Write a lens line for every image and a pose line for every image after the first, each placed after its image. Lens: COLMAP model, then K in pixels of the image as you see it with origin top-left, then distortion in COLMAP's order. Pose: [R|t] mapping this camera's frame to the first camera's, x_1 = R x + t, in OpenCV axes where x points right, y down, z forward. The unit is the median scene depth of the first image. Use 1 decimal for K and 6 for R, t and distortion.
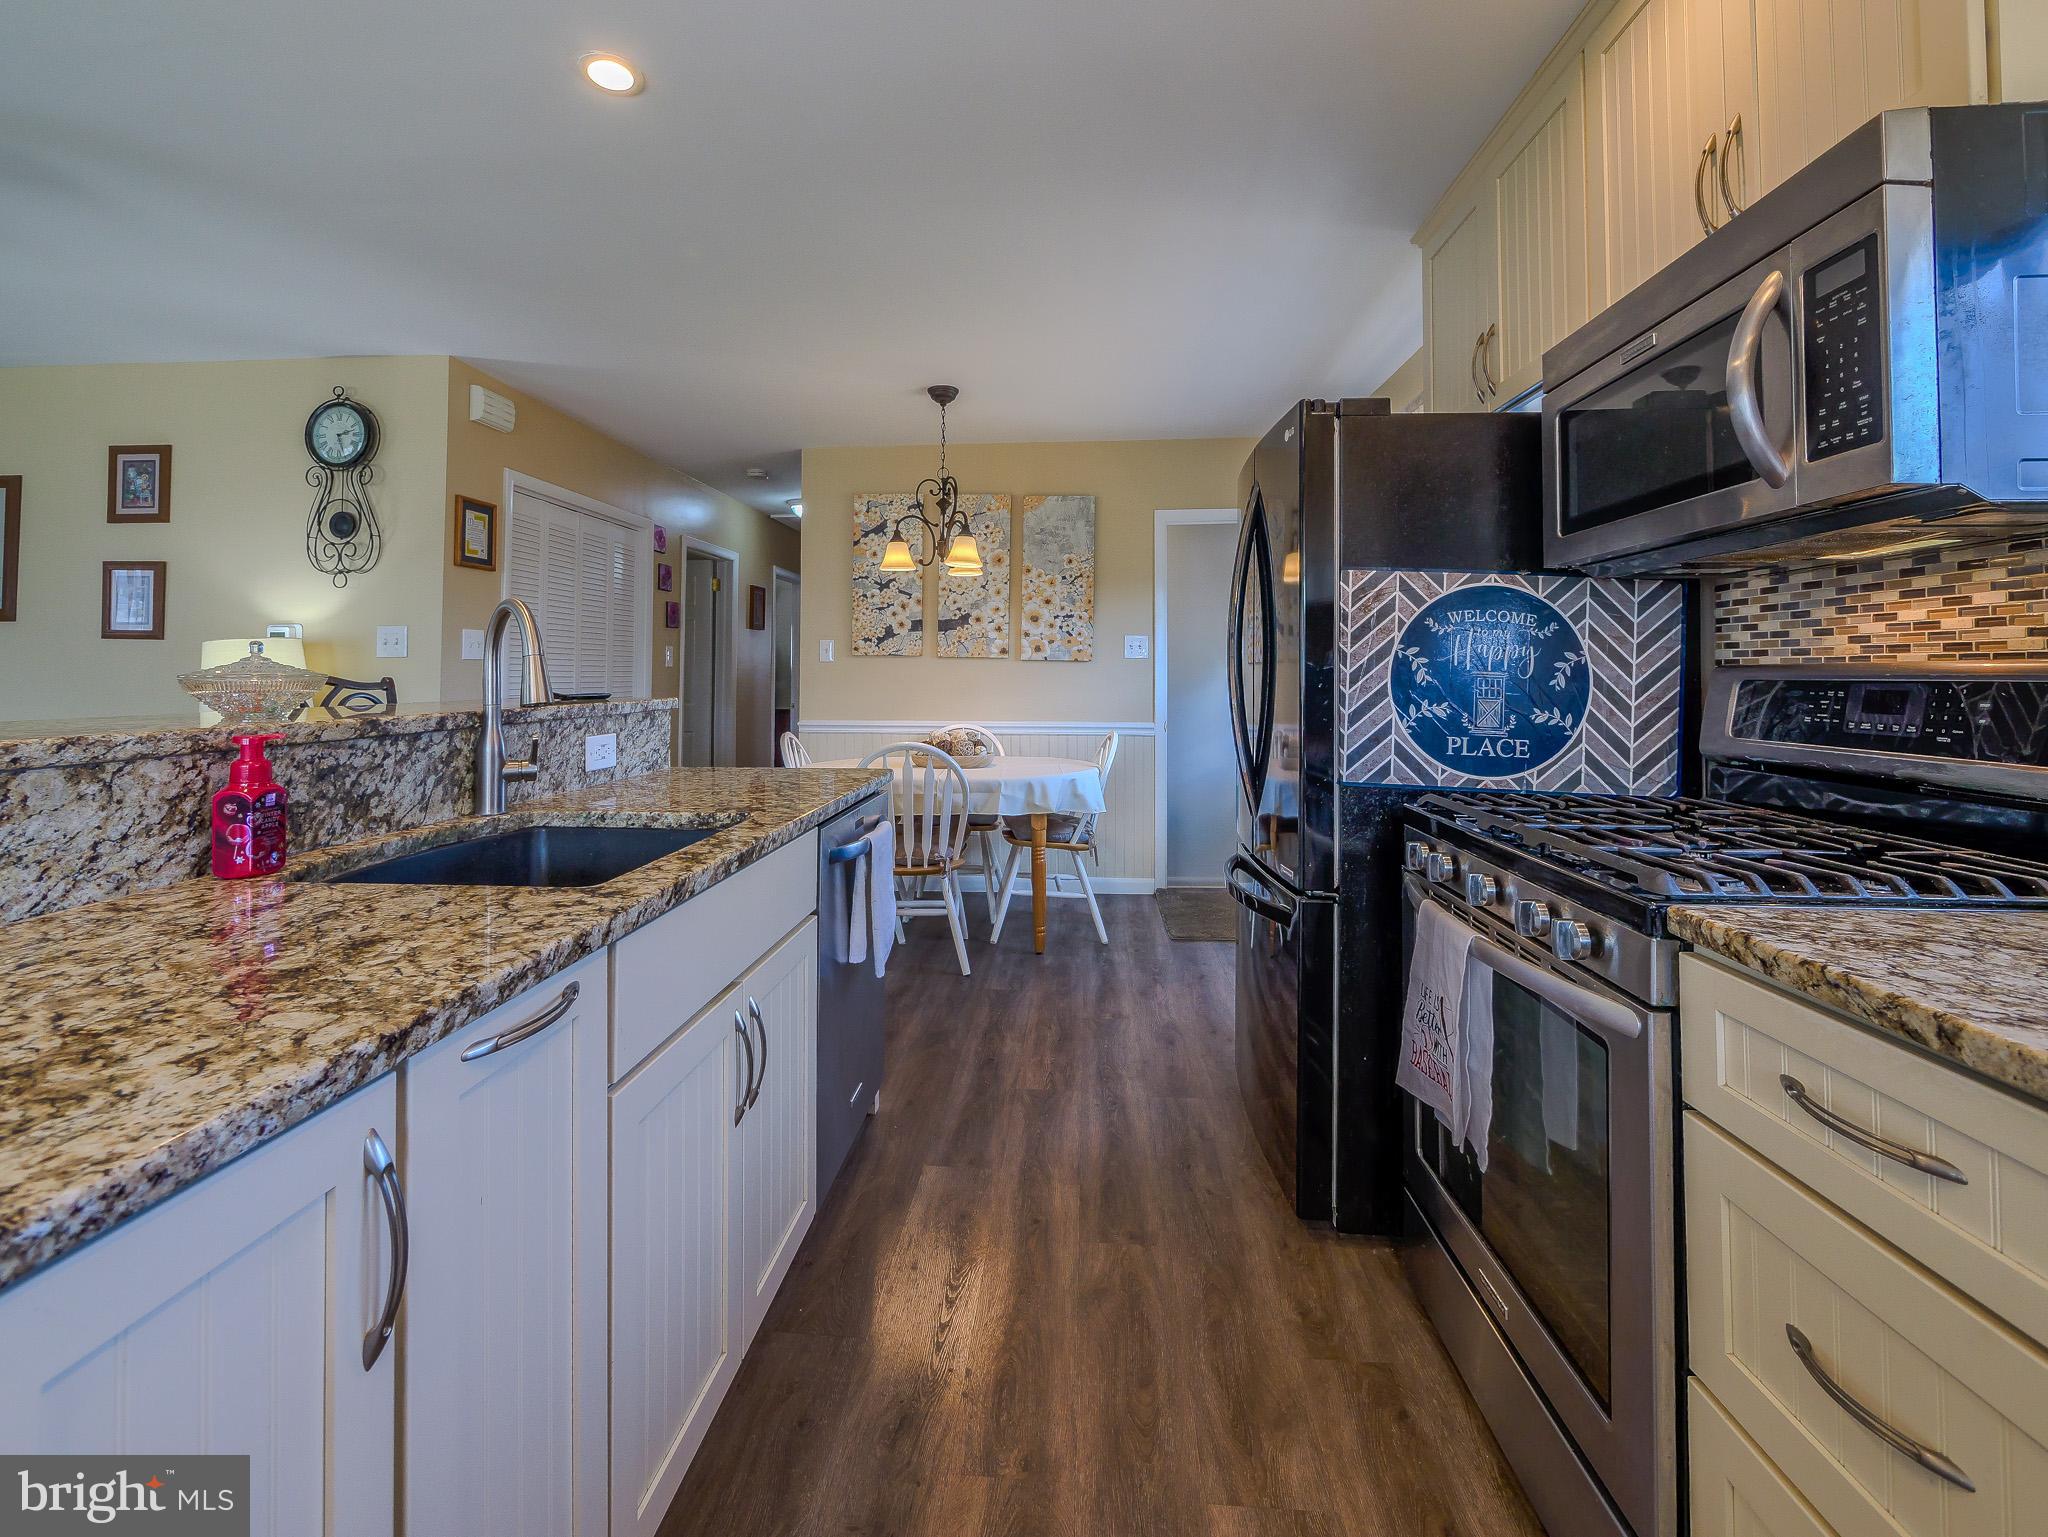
lens RADIAL K [[888.4, 0, 1027.6], [0, 888.4, 655.0], [0, 0, 1]] dist [-0.009277, 0.001902]
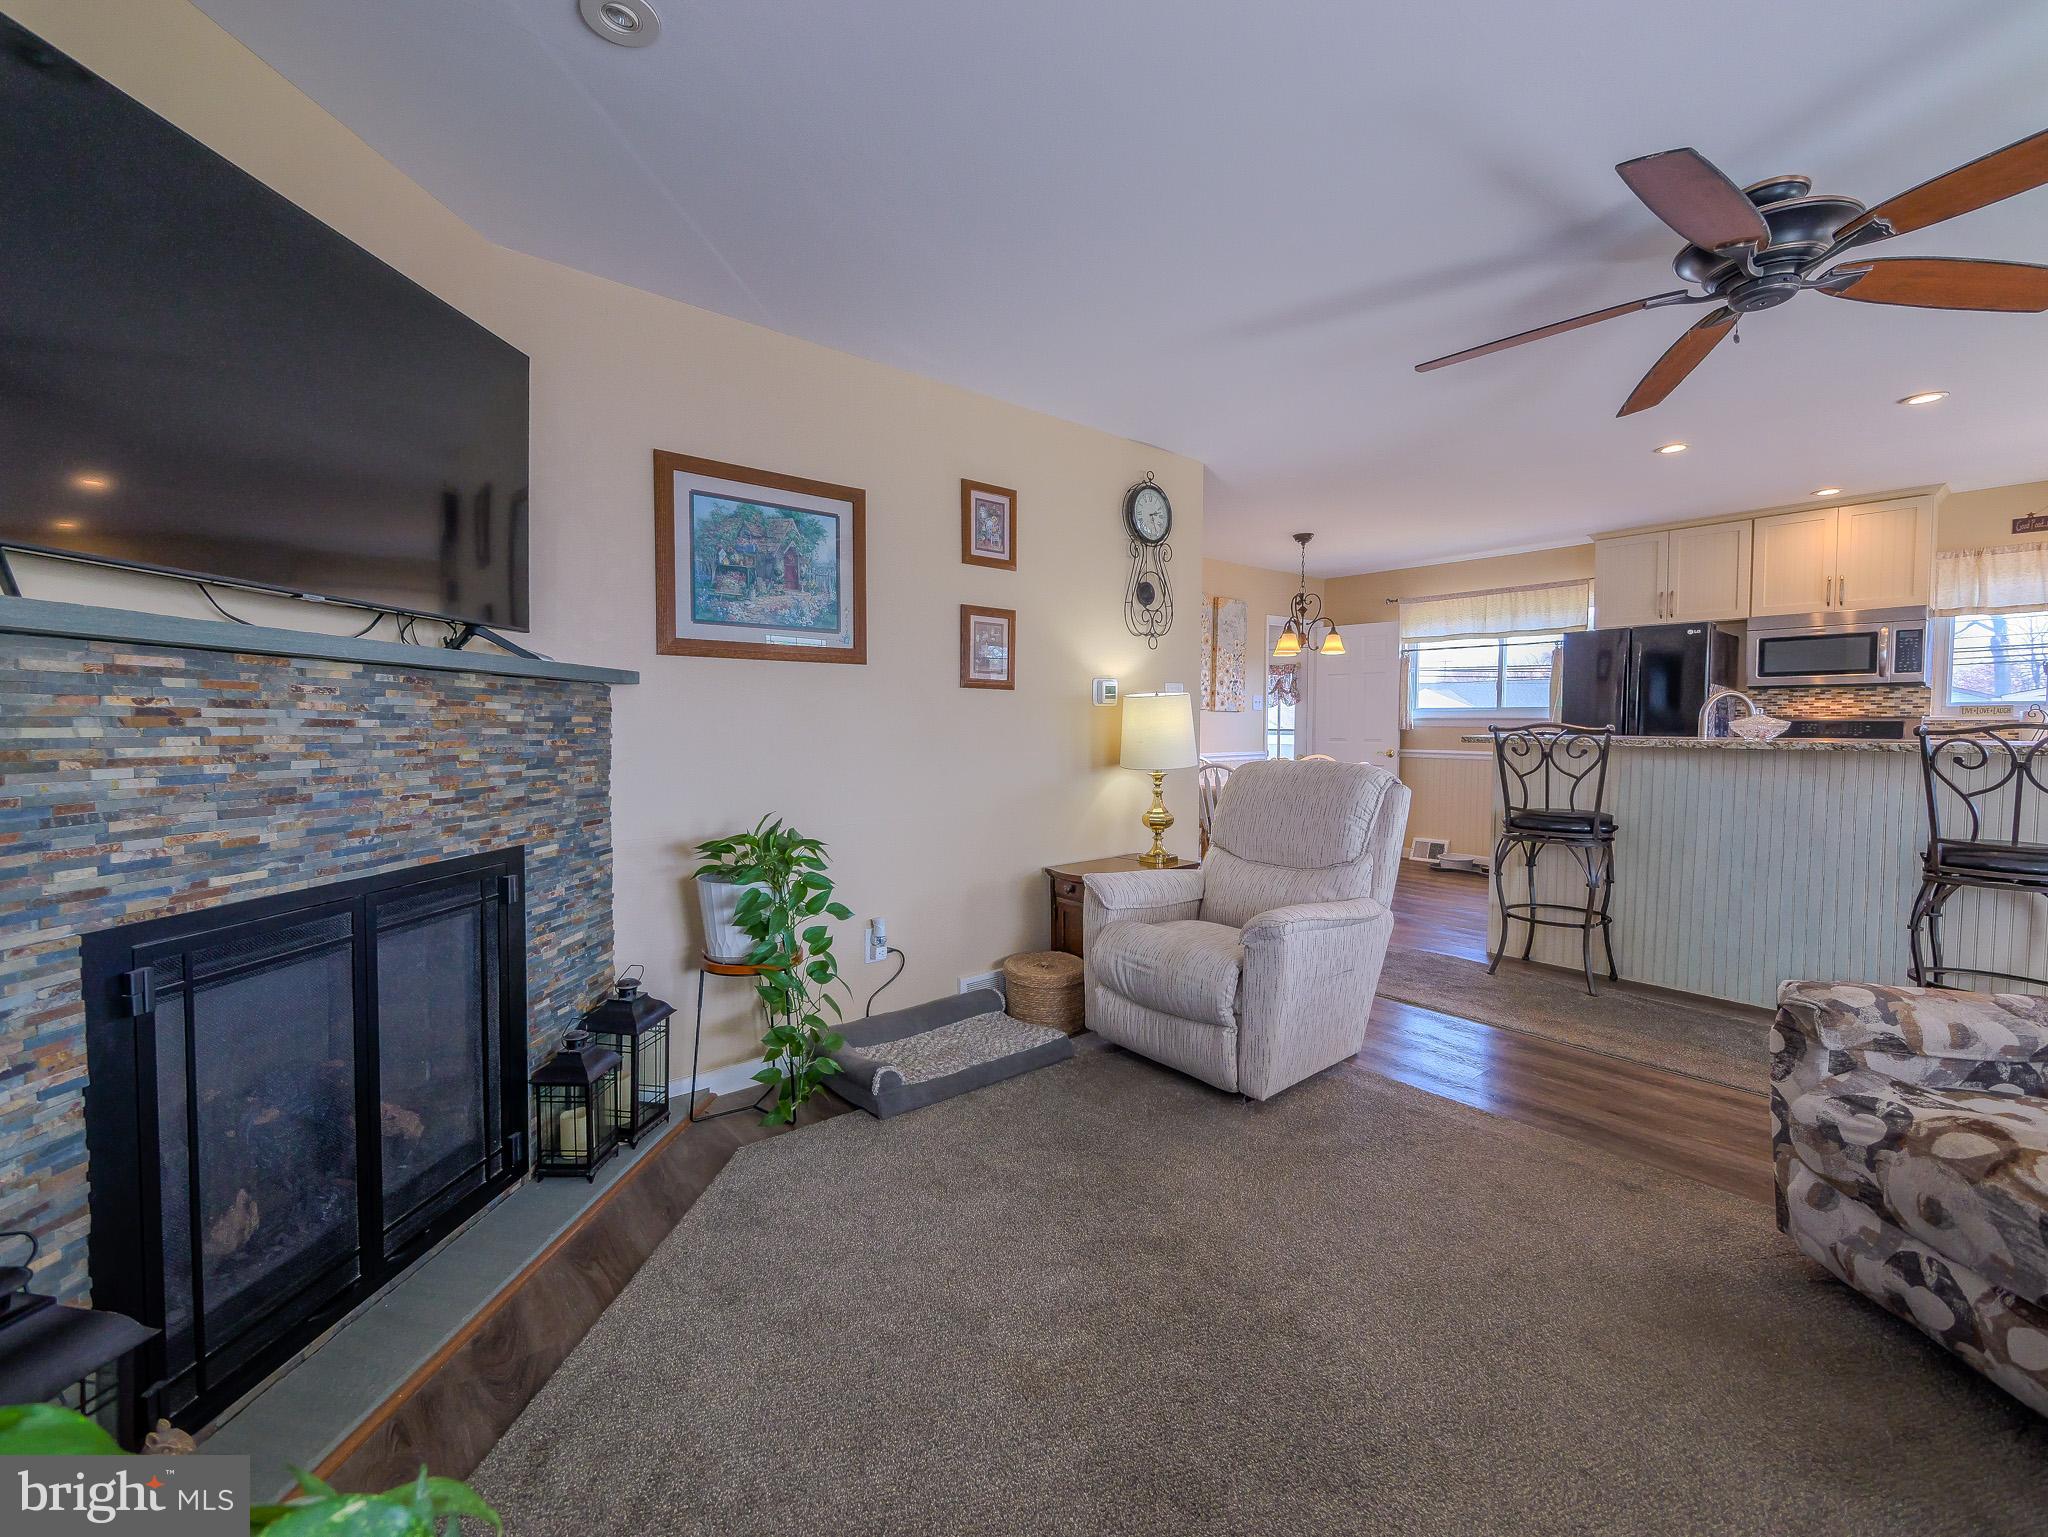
lens RADIAL K [[859.8, 0, 1036.3], [0, 859.8, 745.7], [0, 0, 1]] dist [-0.008753, 0.001460]
pose [[0.714404, -0.024258, 0.699313, -2.620233], [-0.011102, 0.998880, 0.045991, -0.000028], [-0.699645, -0.040620, 0.713335, 0.472010]]
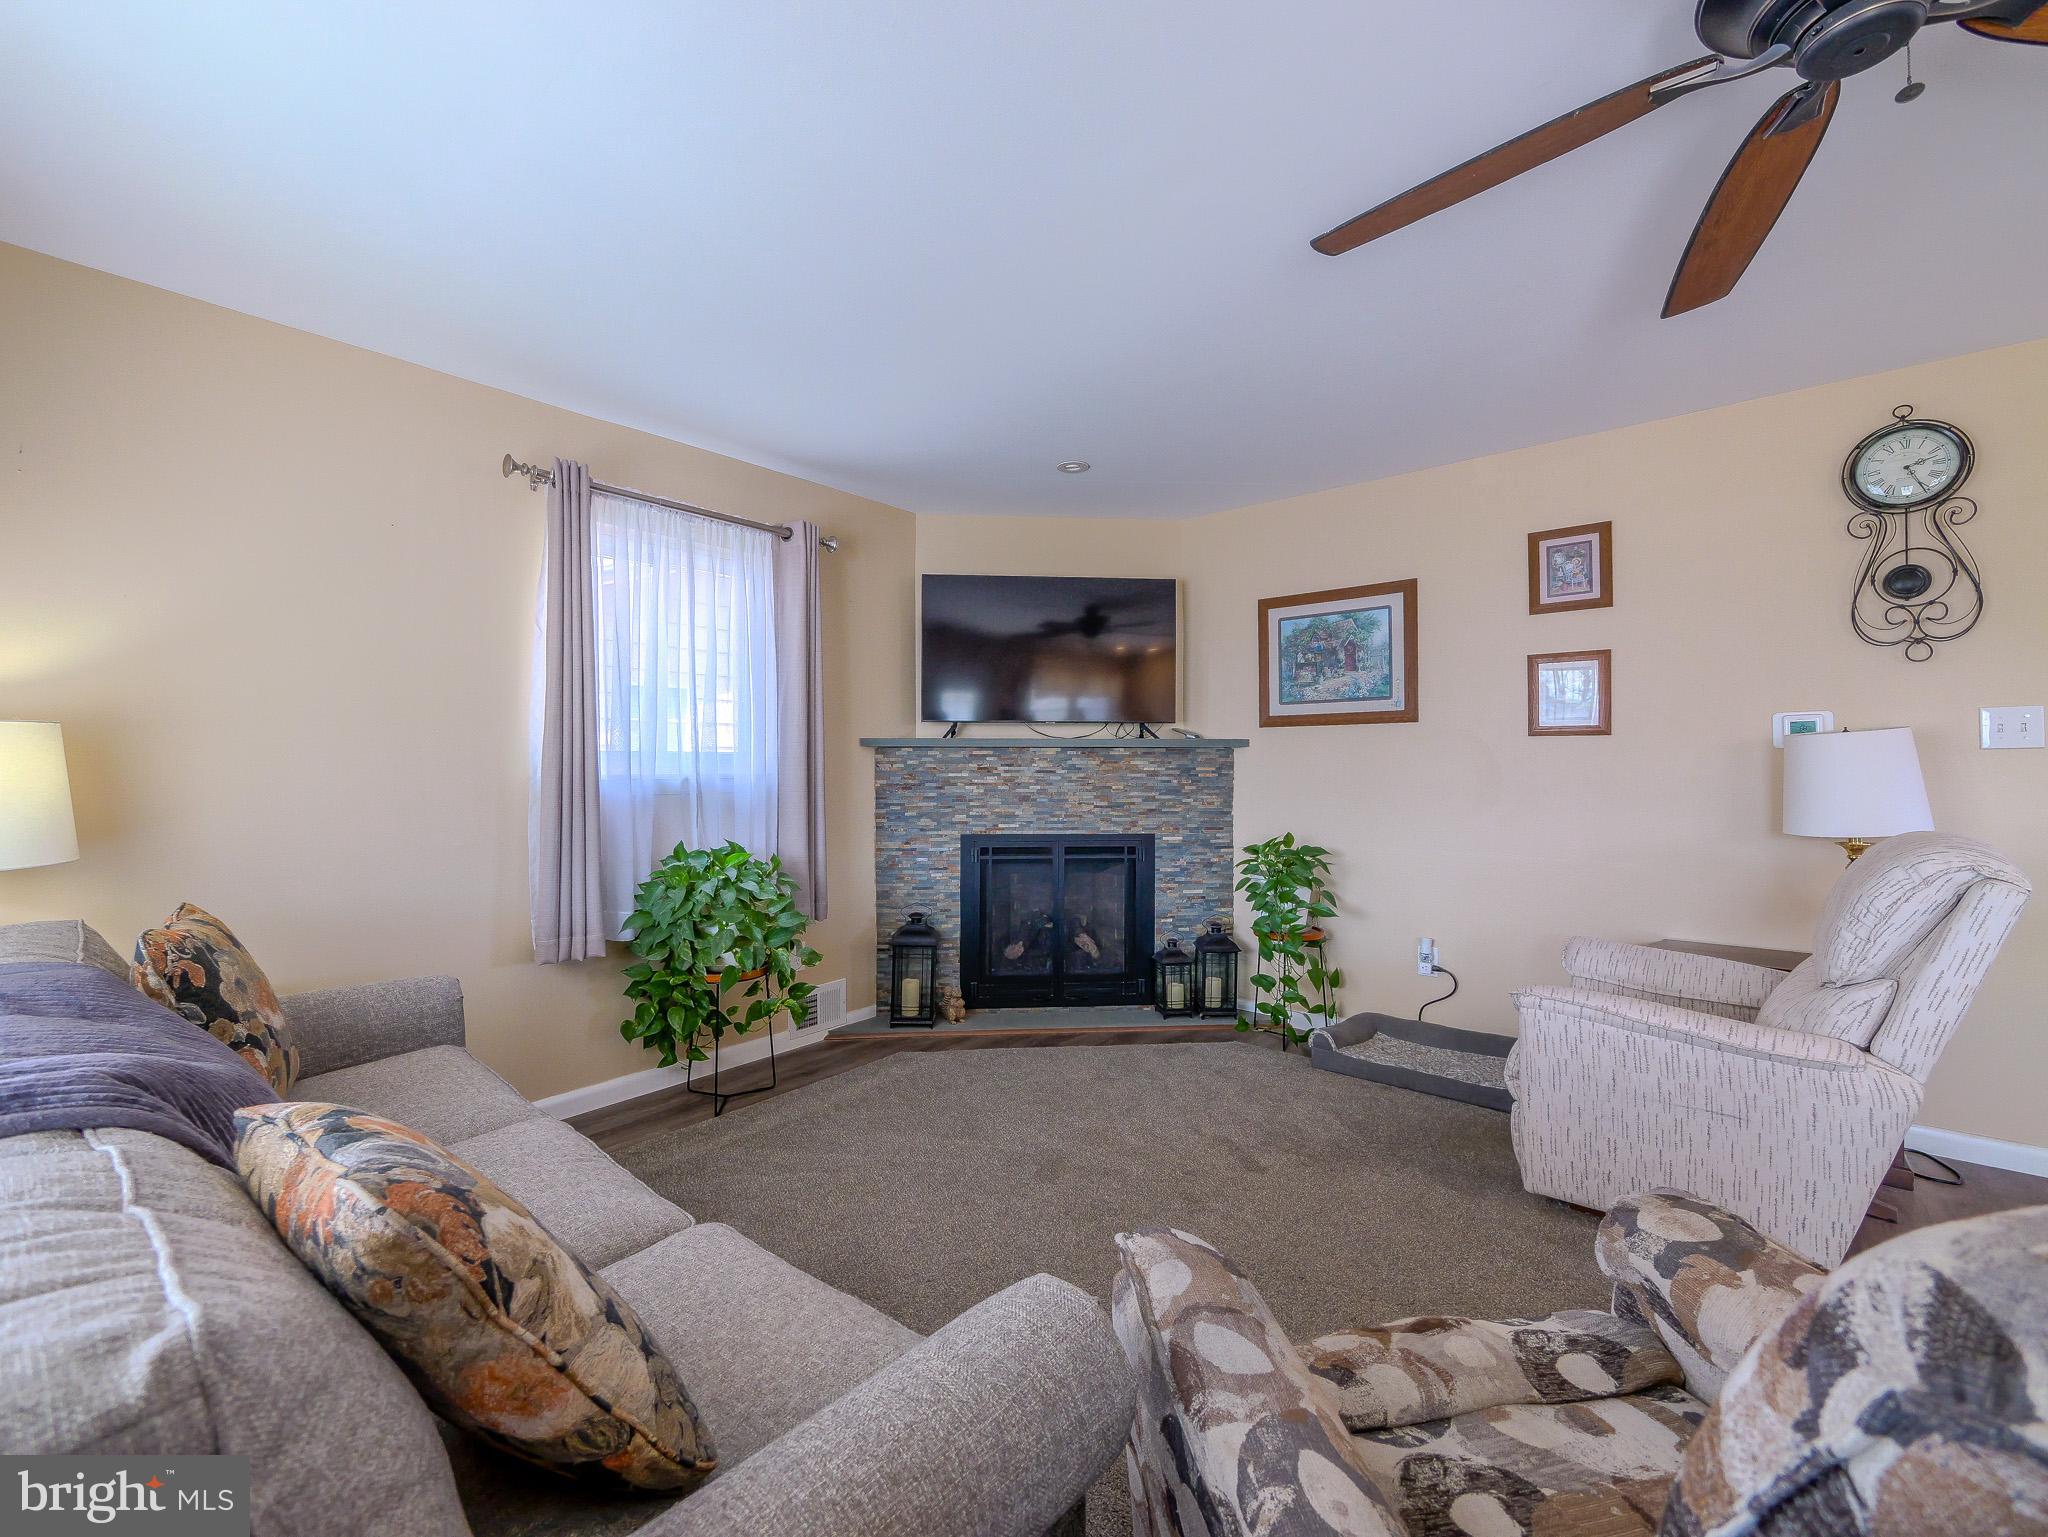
lens RADIAL K [[859.8, 0, 1005.3], [0, 859.8, 766.8], [0, 0, 1]] dist [-0.008753, 0.001460]
pose [[0.810976, -0.010687, -0.584982, -1.552830], [0.021288, 0.999710, 0.011247, -0.012219], [0.584692, -0.021574, 0.810969, -0.142641]]
